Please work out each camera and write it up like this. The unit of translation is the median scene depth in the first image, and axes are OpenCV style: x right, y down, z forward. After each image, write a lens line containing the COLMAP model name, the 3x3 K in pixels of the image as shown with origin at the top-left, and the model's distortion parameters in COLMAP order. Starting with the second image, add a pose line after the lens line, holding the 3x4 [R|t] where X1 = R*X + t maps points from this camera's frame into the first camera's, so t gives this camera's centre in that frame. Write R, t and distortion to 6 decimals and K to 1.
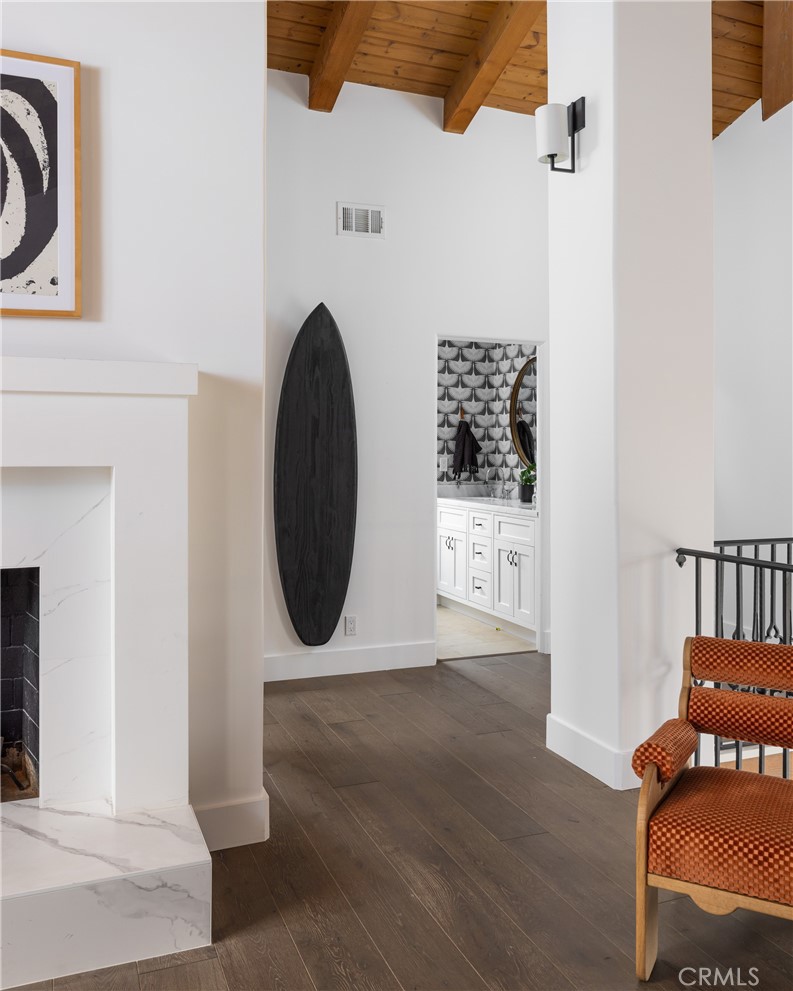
lens RADIAL K [[834.3, 0, 396.5], [0, 834.3, 495.5], [0, 0, 1]] dist [-0.001063, -0.000086]
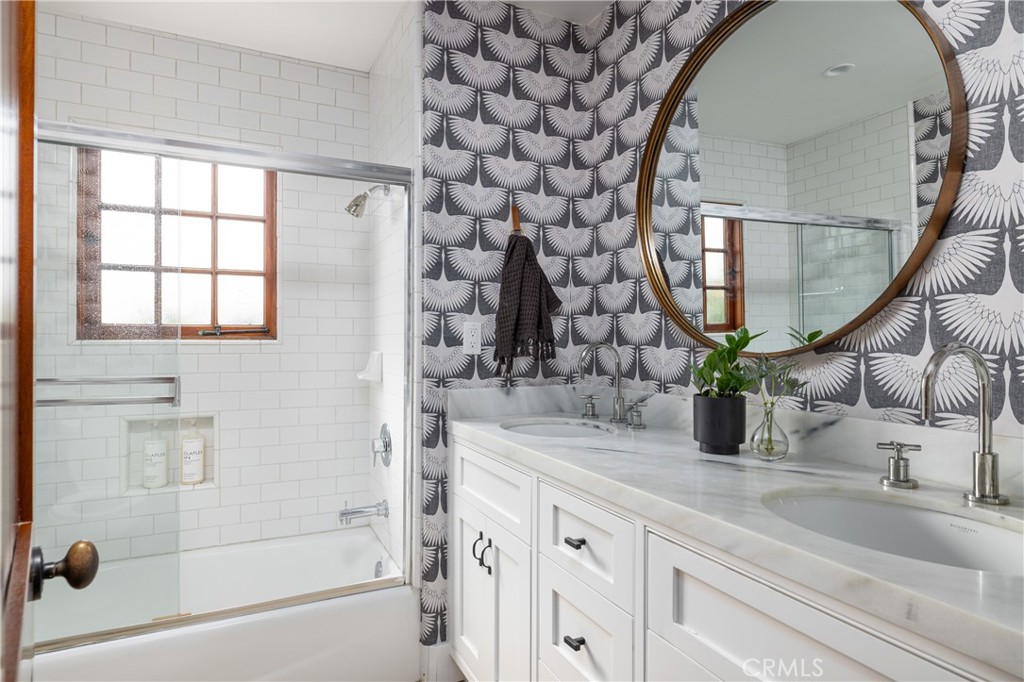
lens RADIAL K [[582.2, 0, 512.0], [0, 582.2, 341.0], [0, 0, 1]] dist [0.000142, 0.000001]
pose [[0.997370, 0.001603, 0.072461, 0.054969], [0.001996, 0.998769, -0.049564, -0.021313], [-0.072451, 0.049578, 0.996139, 0.705901]]
